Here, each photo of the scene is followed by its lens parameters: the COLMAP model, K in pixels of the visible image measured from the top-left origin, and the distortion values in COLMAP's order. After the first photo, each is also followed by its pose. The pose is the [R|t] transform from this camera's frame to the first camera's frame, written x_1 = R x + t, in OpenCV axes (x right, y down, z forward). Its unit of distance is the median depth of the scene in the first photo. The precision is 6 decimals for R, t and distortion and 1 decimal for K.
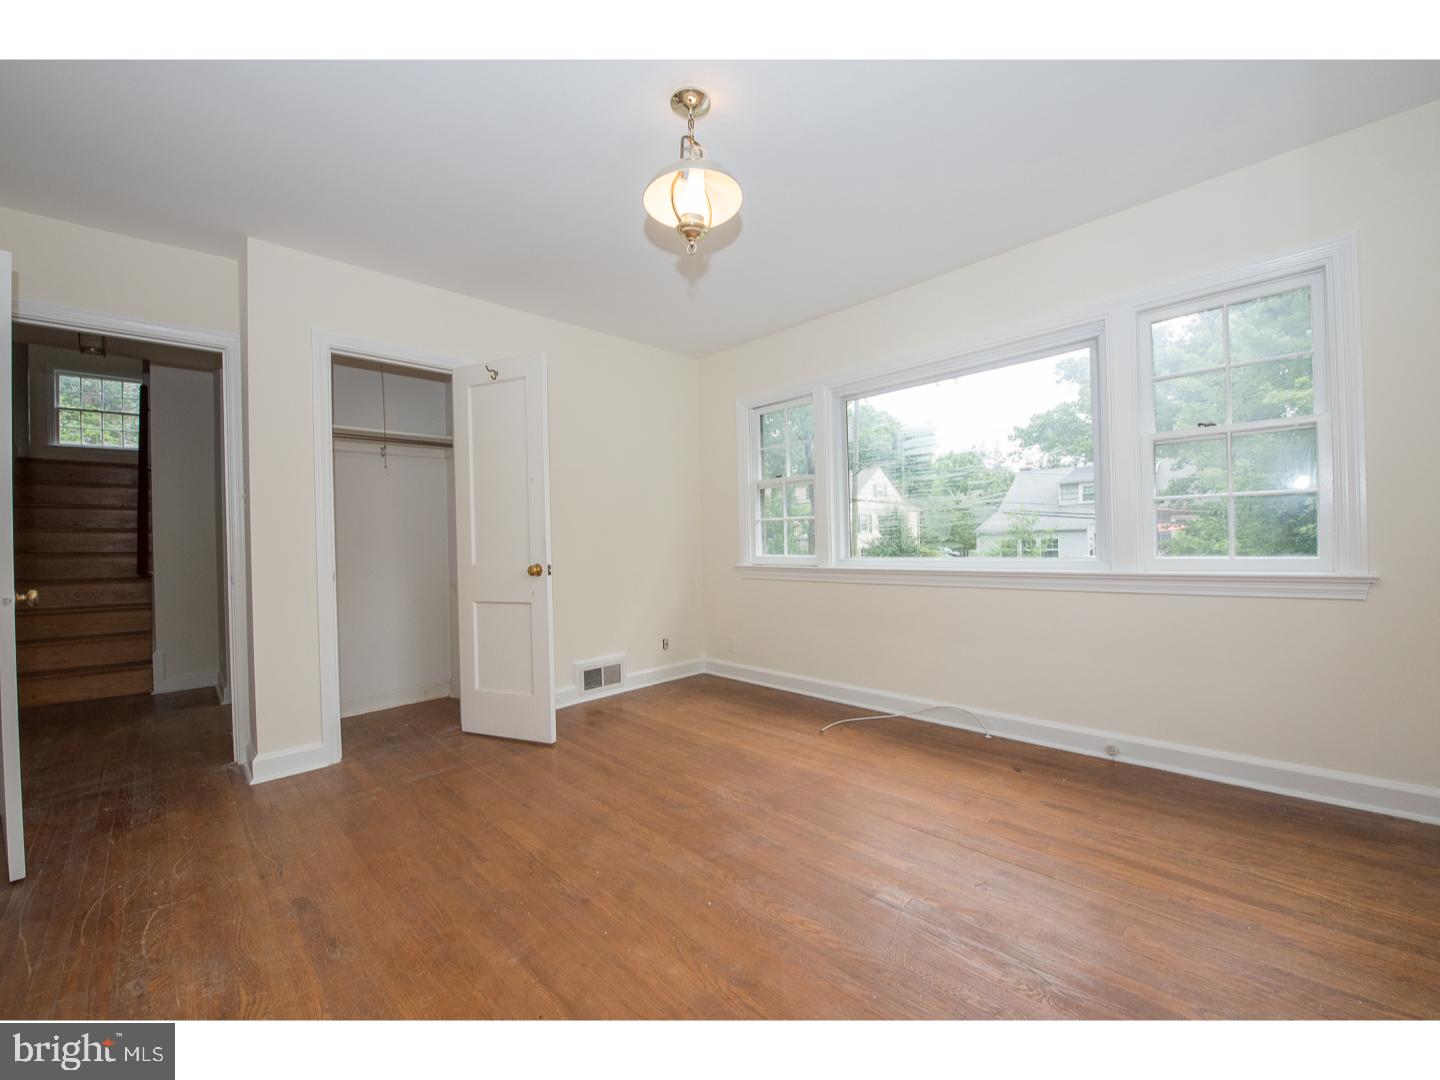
lens RADIAL K [[571.3, 0, 720.0], [0, 571.3, 540.0], [0, 0, 1]] dist [-0.011879, -0.005388]
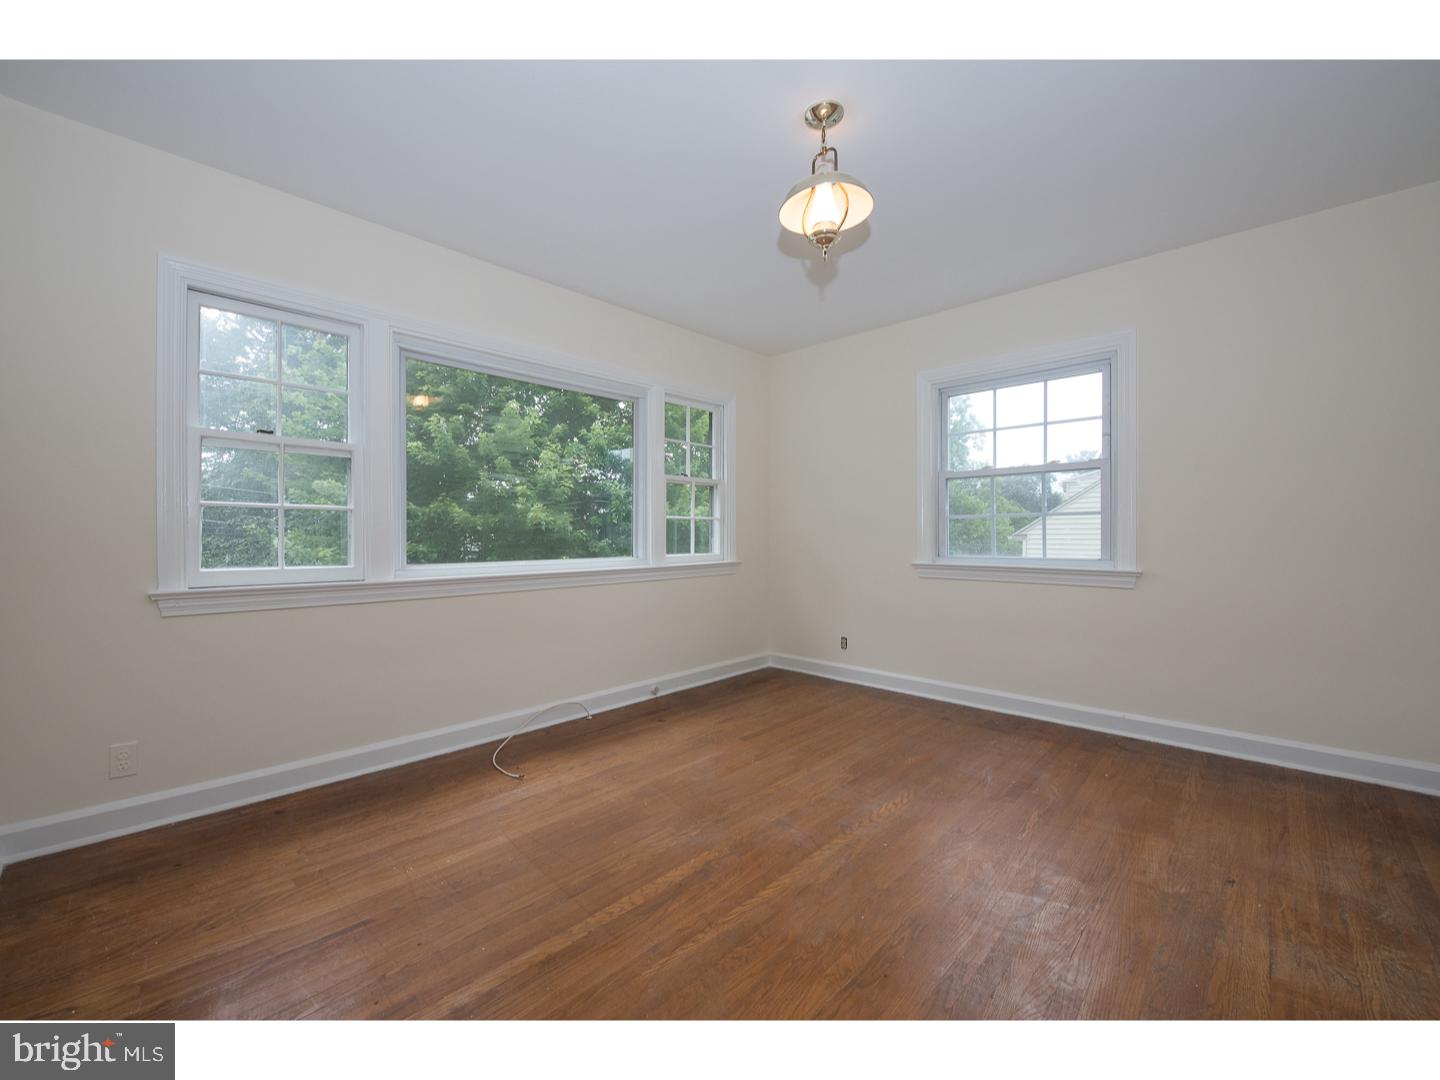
lens RADIAL K [[571.3, 0, 720.0], [0, 571.3, 540.0], [0, 0, 1]] dist [-0.011879, -0.005388]
pose [[-0.030684, 0.019900, 0.999331, -0.783627], [0.003715, 0.999797, -0.019795, 0.019004], [-0.999522, 0.003105, -0.030752, 0.898751]]
